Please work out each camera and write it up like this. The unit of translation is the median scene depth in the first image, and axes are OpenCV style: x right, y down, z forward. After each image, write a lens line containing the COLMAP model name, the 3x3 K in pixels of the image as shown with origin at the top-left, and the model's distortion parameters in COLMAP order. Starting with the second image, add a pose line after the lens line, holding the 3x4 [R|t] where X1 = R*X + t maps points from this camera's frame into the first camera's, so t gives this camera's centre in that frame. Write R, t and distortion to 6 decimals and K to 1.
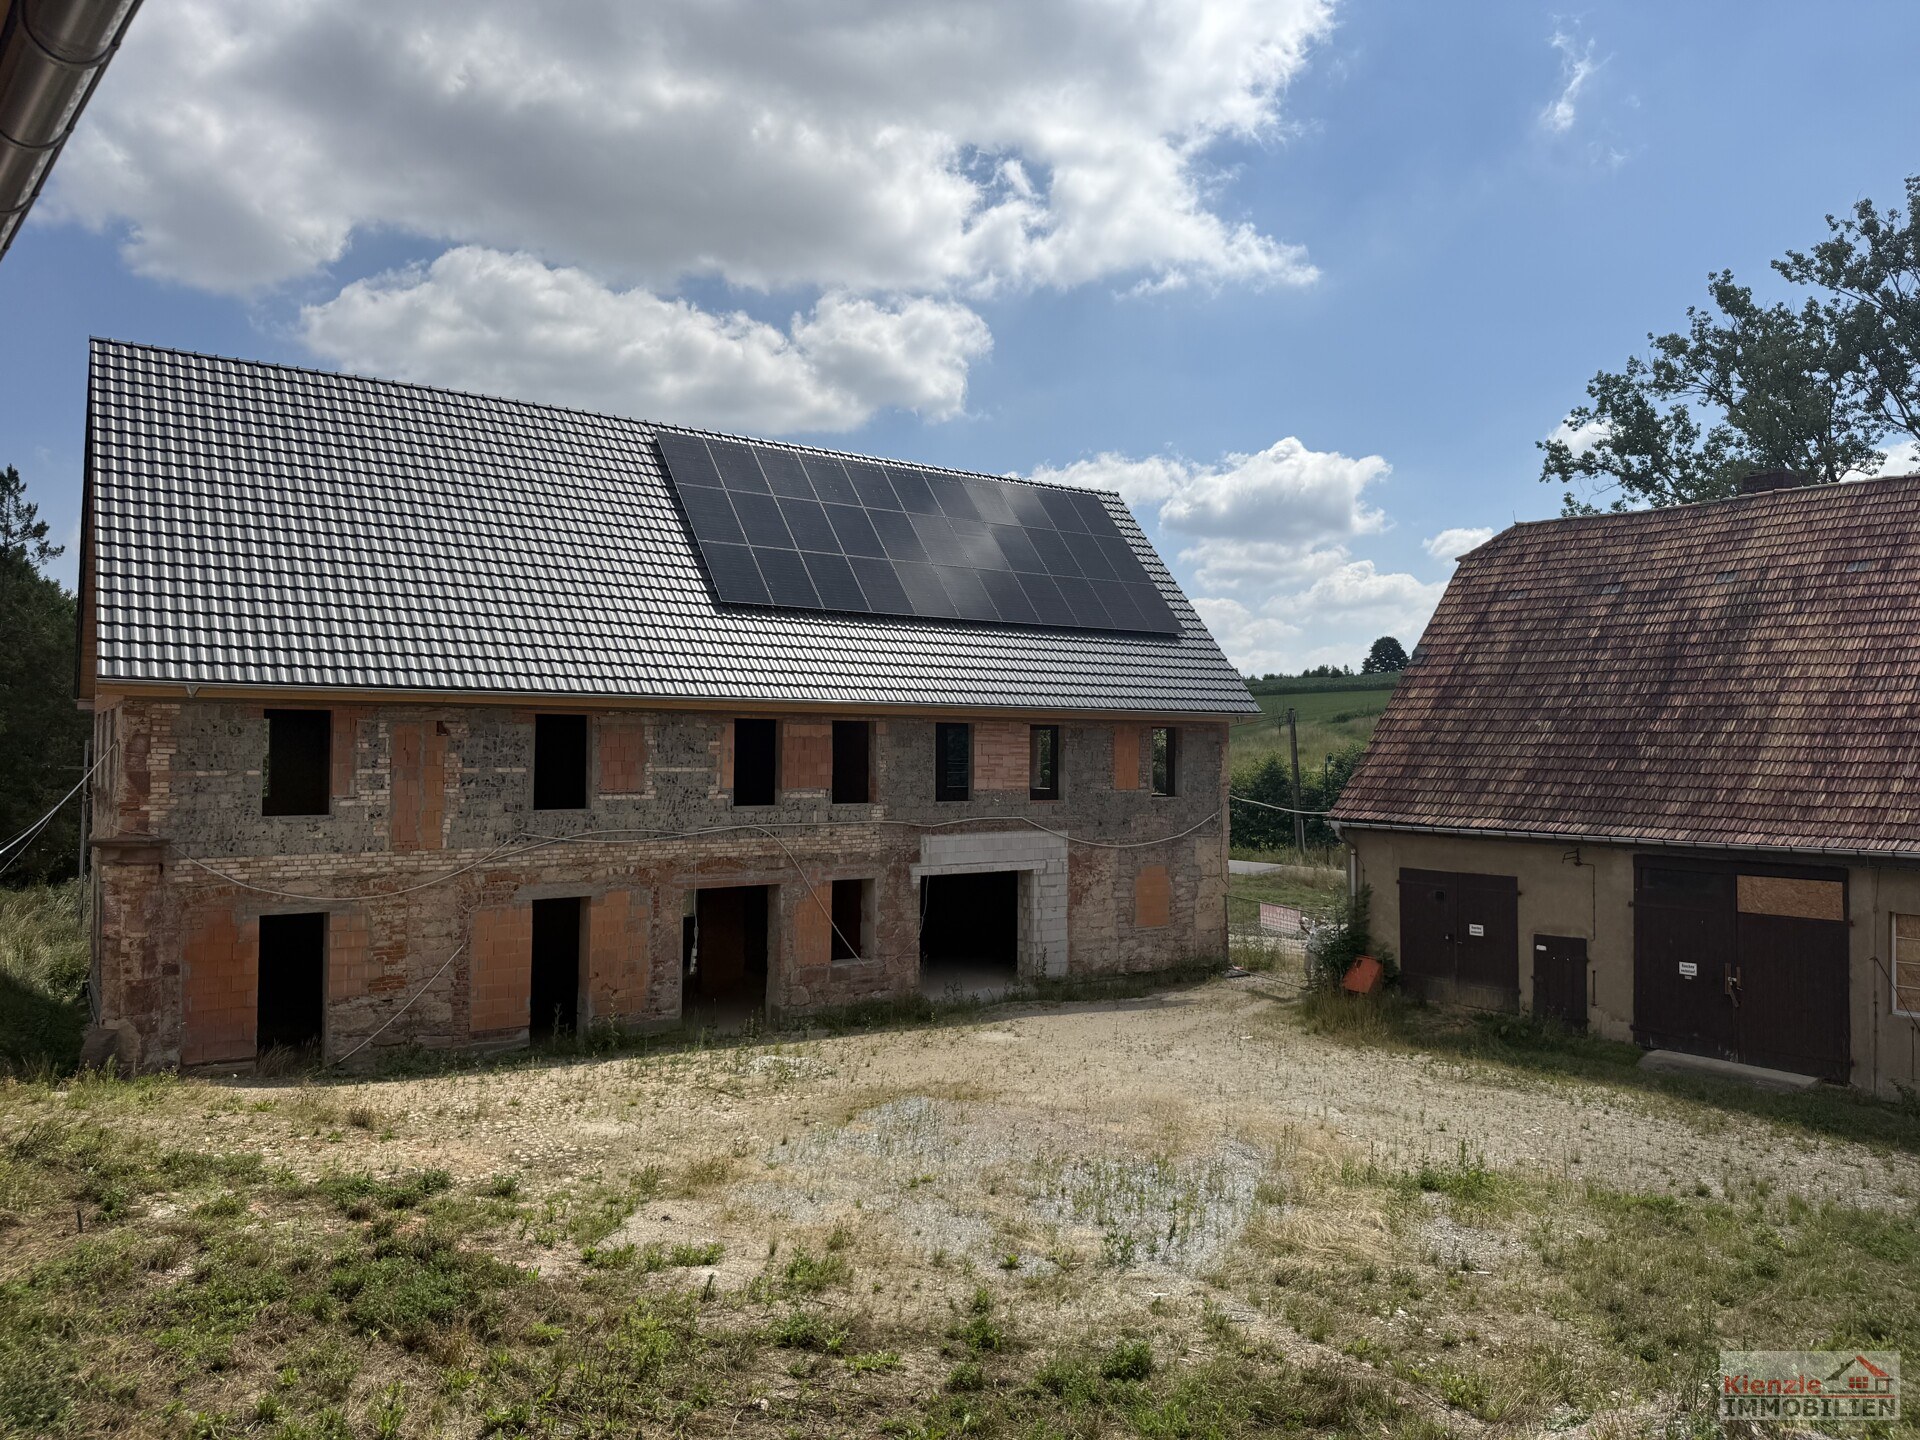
lens RADIAL K [[1349.4, 0, 967.0], [0, 1349.4, 718.1], [0, 0, 1]] dist [0.064505, -0.086305]
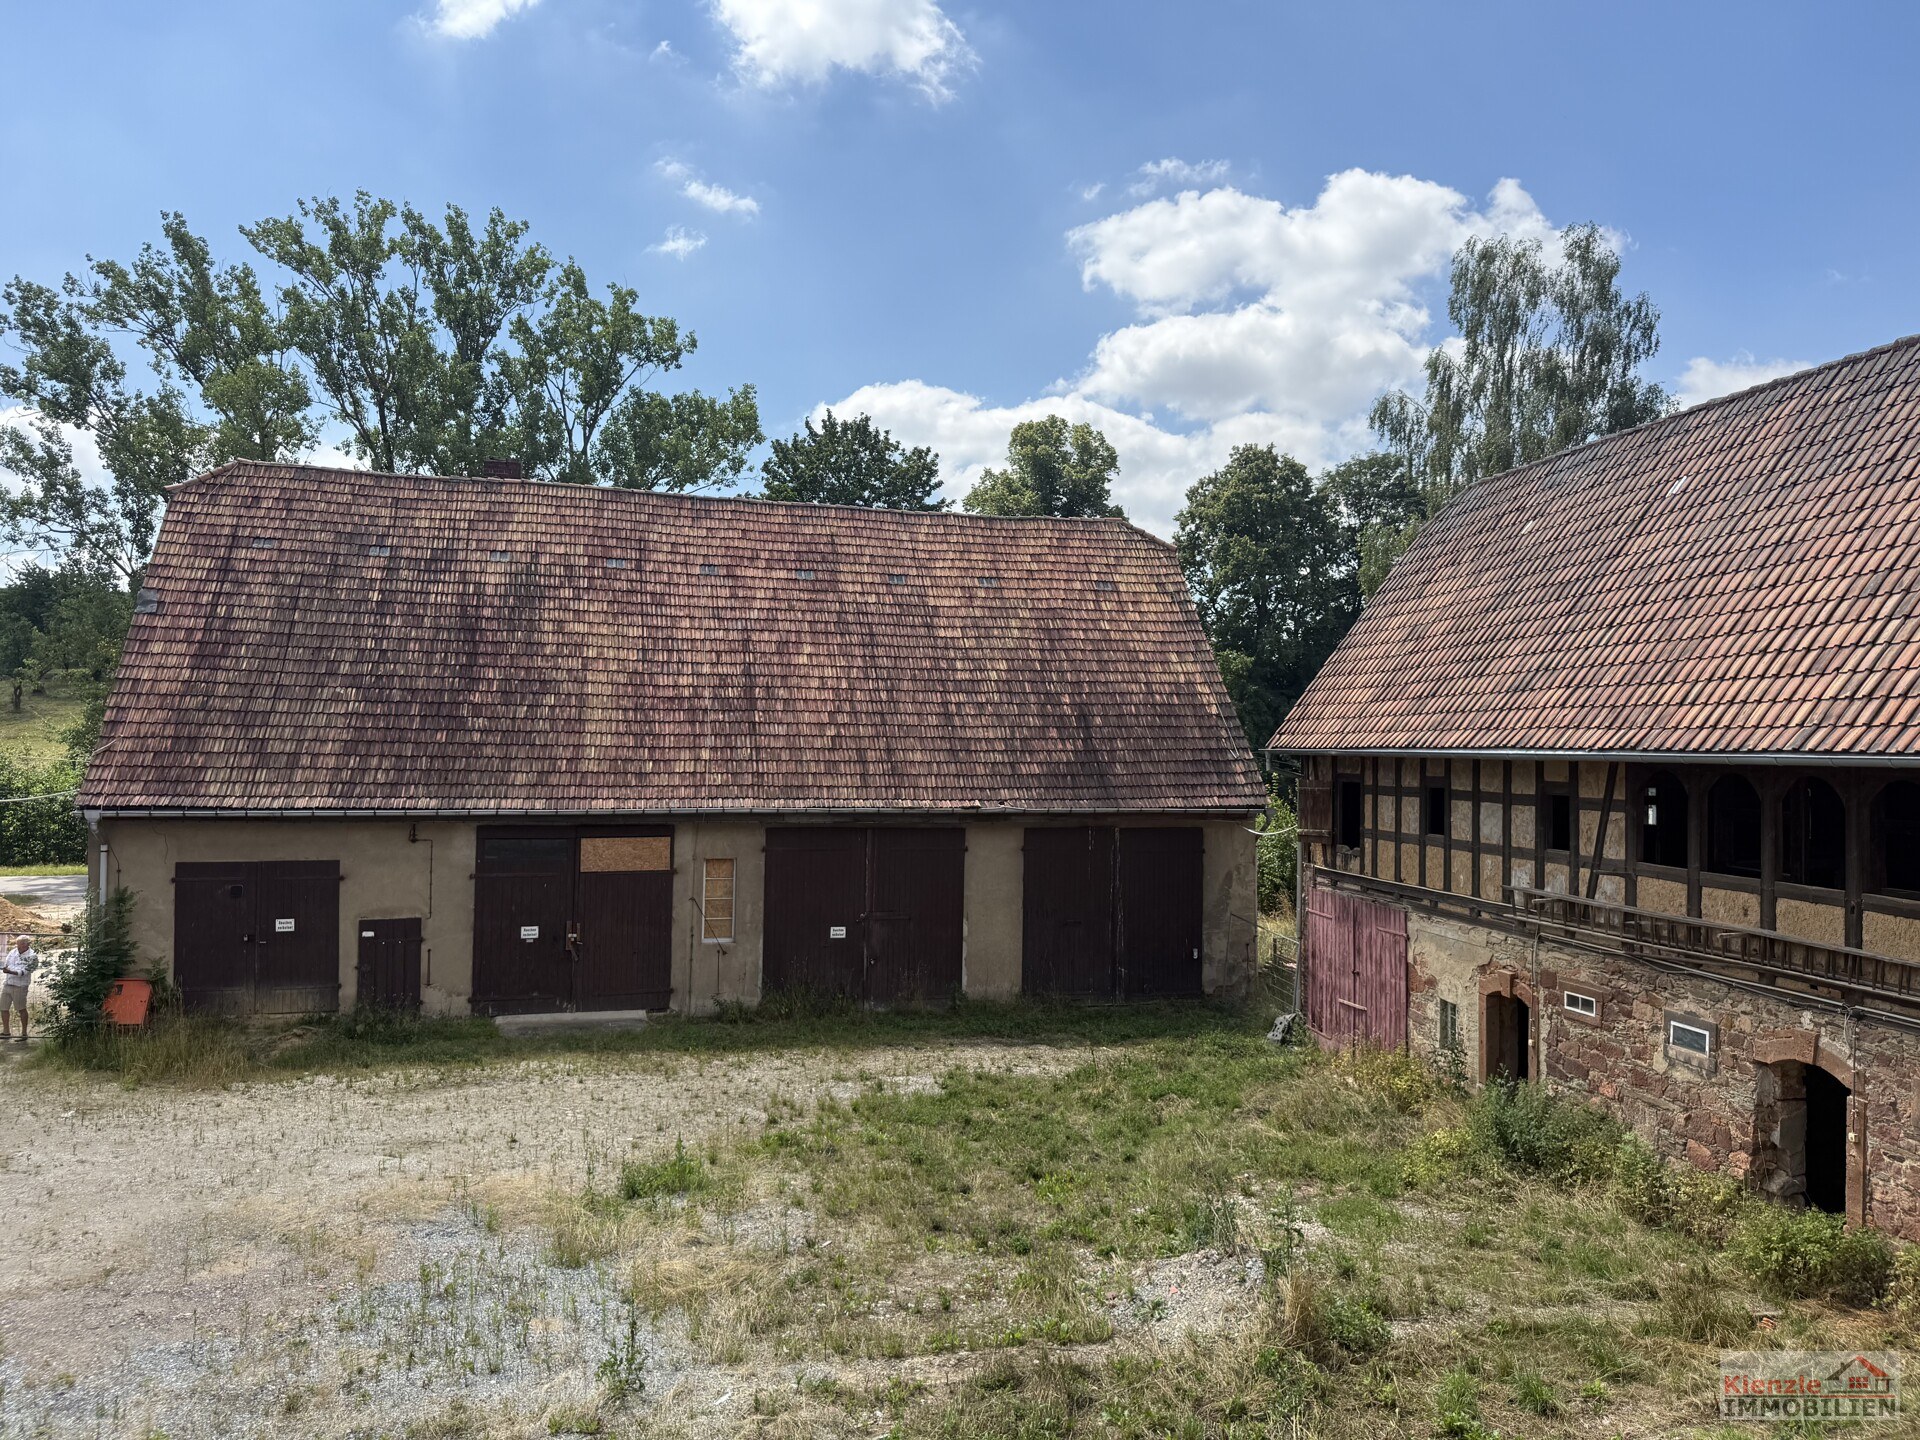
lens RADIAL K [[1349.4, 0, 943.0], [0, 1349.4, 721.1], [0, 0, 1]] dist [0.064505, -0.086305]
pose [[0.388547, 0.004498, 0.921418, -0.278412], [-0.034202, 0.999369, 0.009543, 0.001782], [-0.920794, -0.035222, 0.388456, 0.284173]]
